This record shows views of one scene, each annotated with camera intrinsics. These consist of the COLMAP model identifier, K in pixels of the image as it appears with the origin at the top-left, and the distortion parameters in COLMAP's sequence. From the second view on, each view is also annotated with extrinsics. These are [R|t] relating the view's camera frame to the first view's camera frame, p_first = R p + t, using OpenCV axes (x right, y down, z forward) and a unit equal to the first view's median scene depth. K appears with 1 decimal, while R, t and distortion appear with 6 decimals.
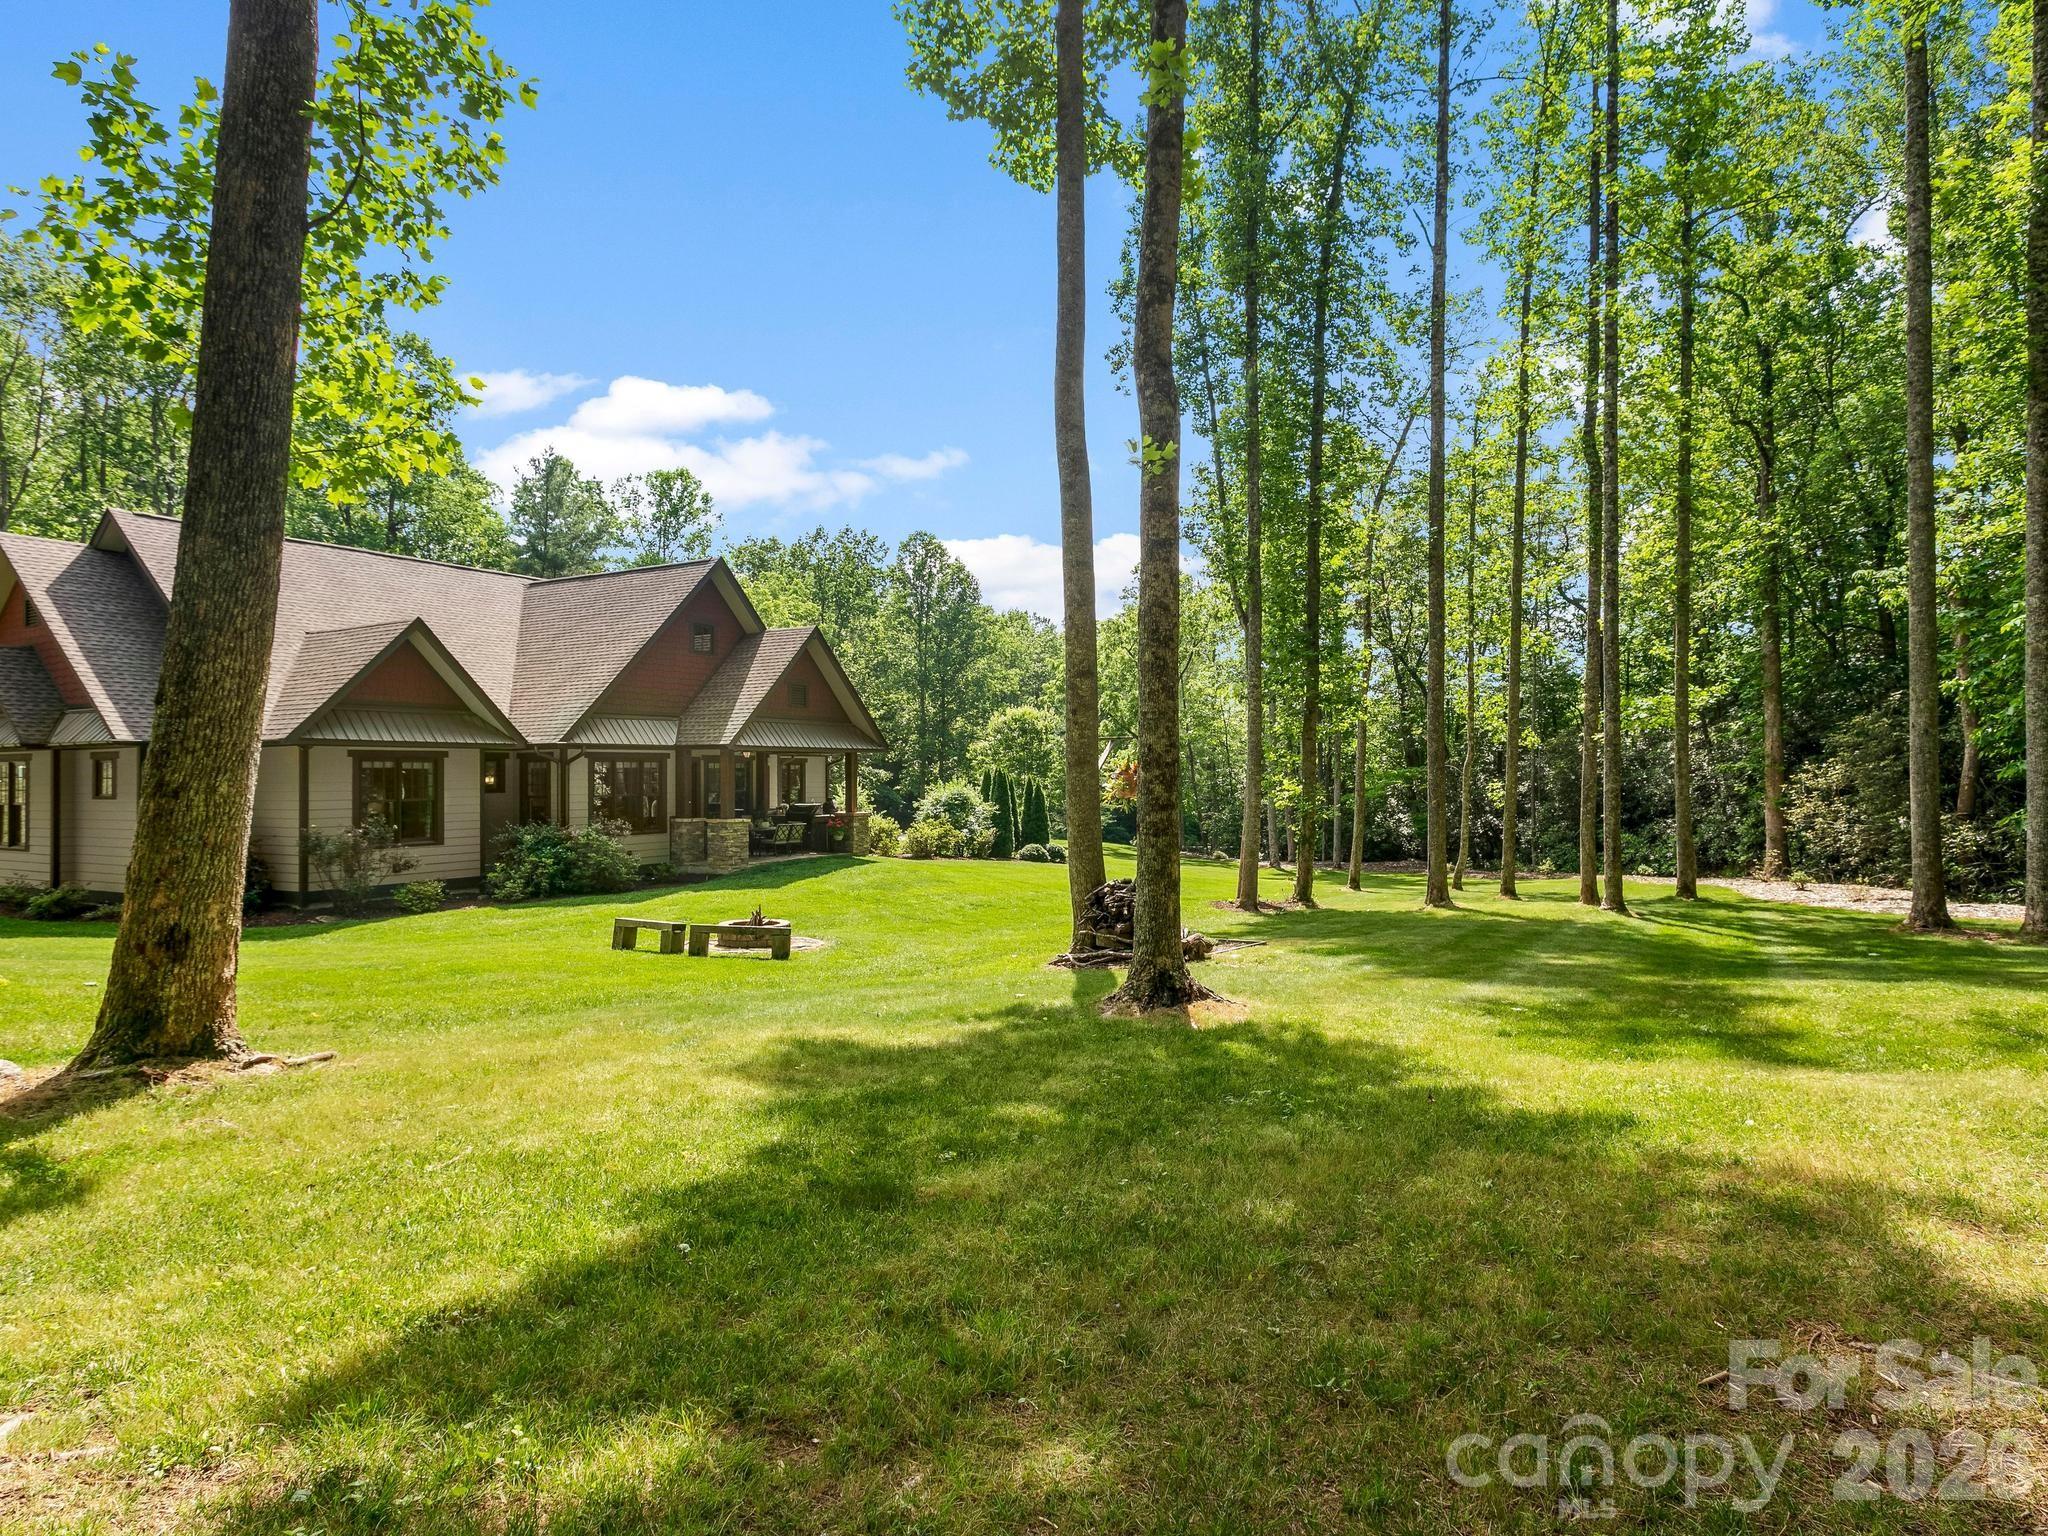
lens RADIAL K [[1115.0, 0, 1023.3], [0, 1115.0, 741.8], [0, 0, 1]] dist [-0.002972, 0.000540]
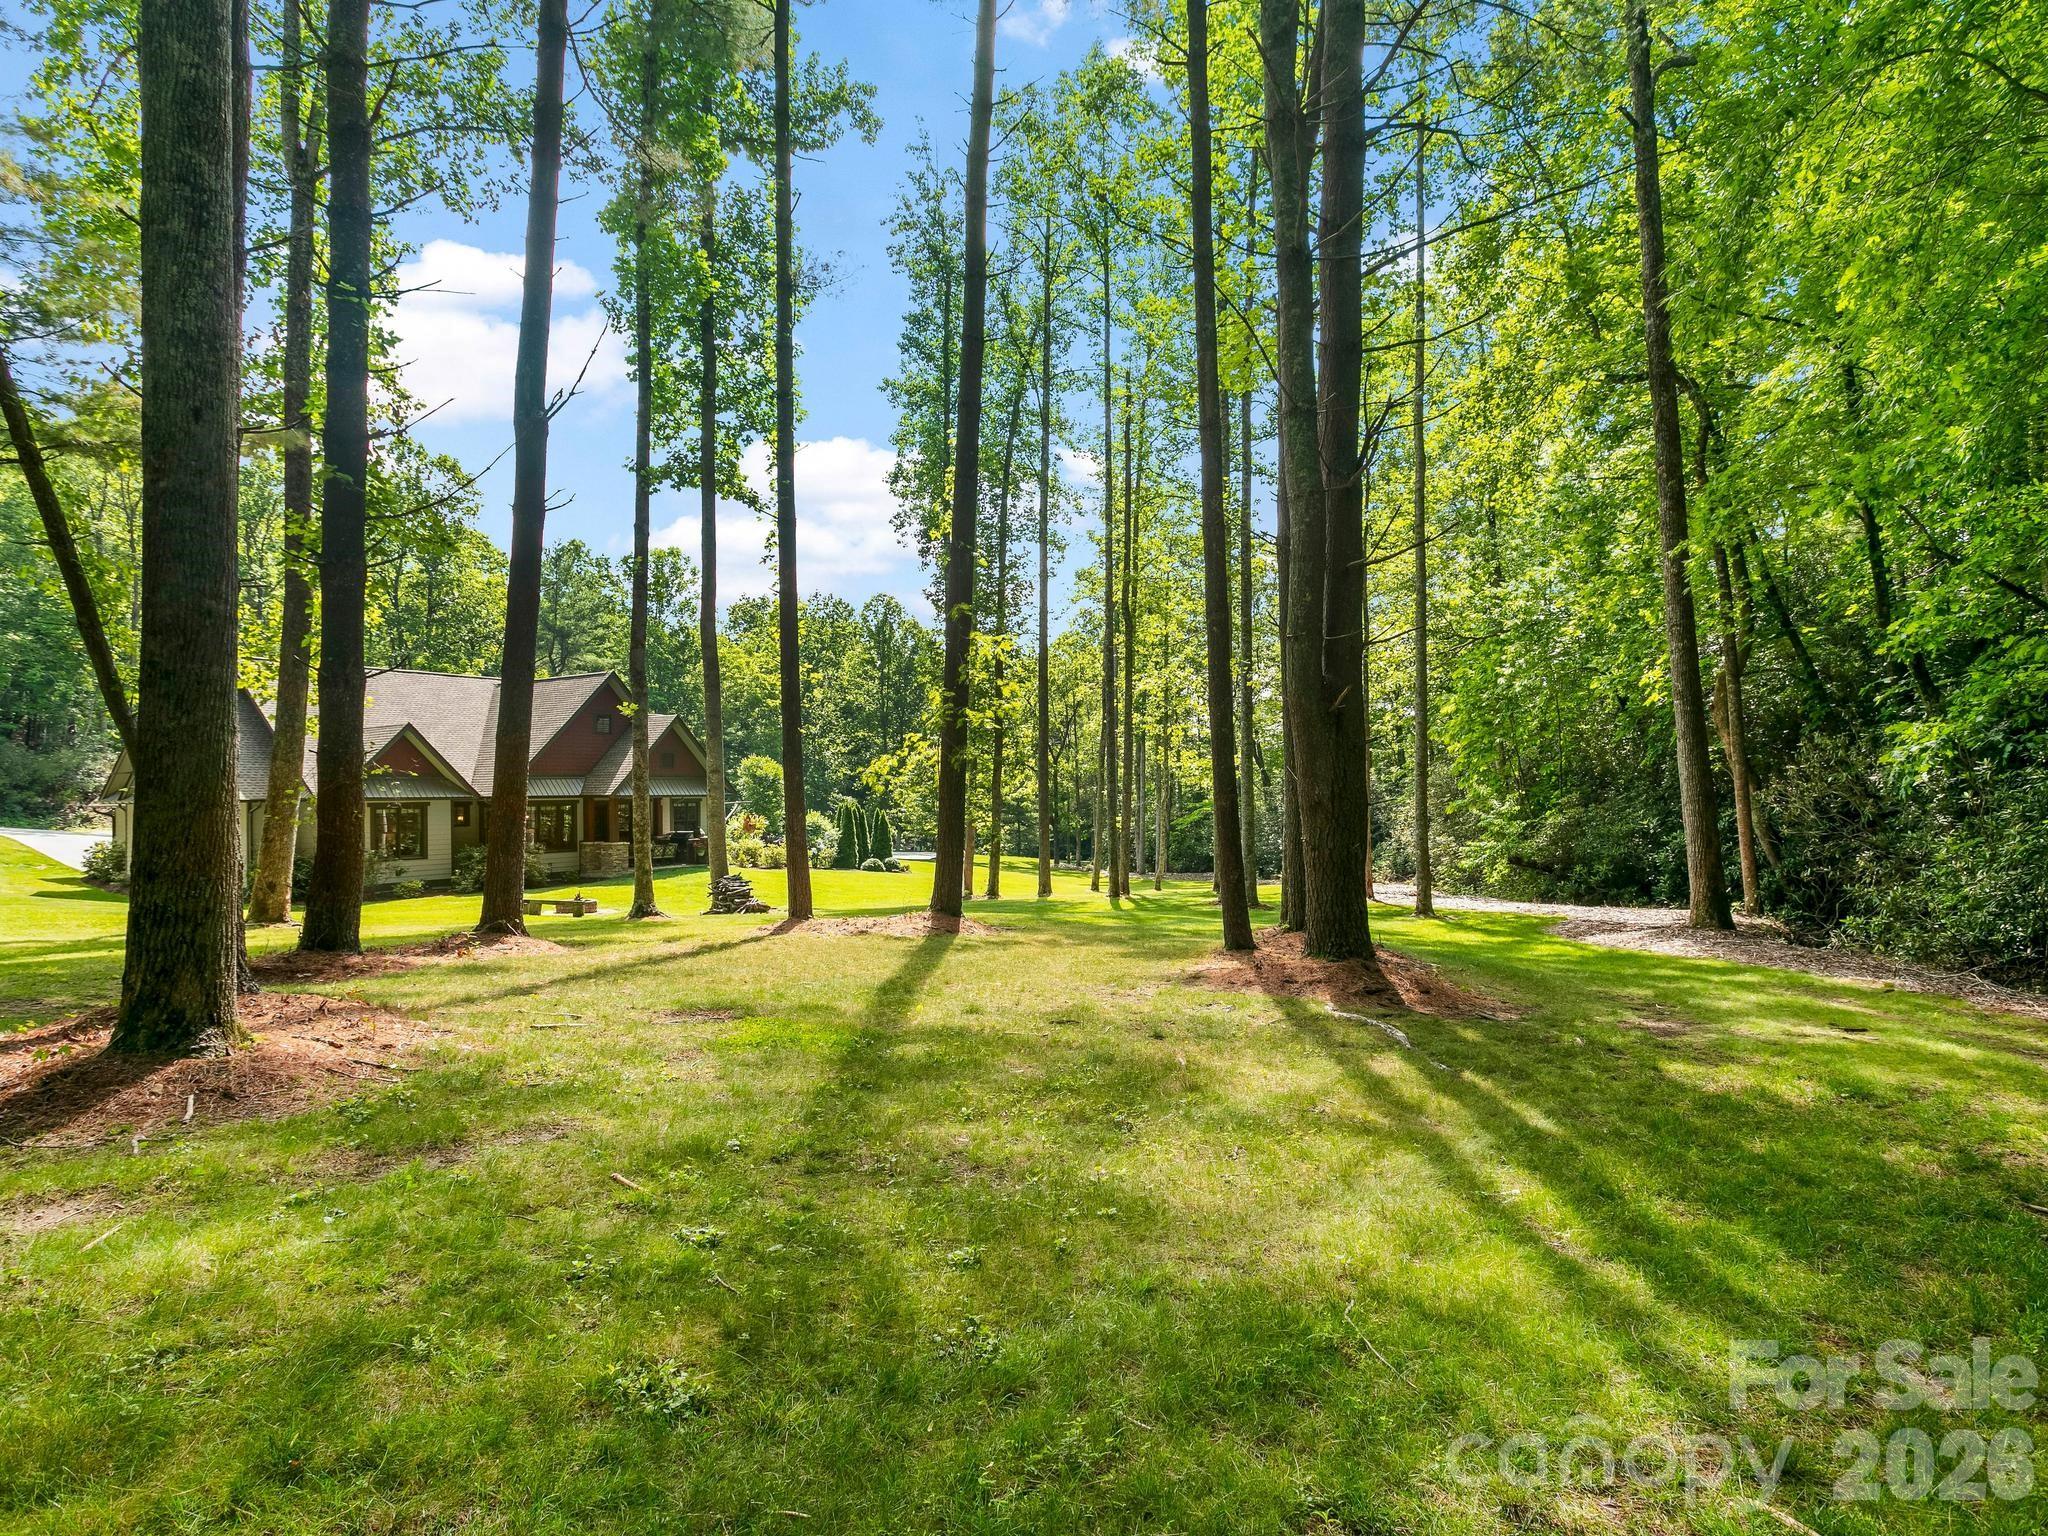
lens RADIAL K [[1110.2, 0, 1023.6], [0, 1110.2, 758.6], [0, 0, 1]] dist [-0.000369, 0.004059]
pose [[0.998712, -0.009600, -0.049825, 0.263505], [0.009484, 0.999952, -0.002564, -0.025865], [0.049847, 0.002088, 0.998755, -0.353370]]
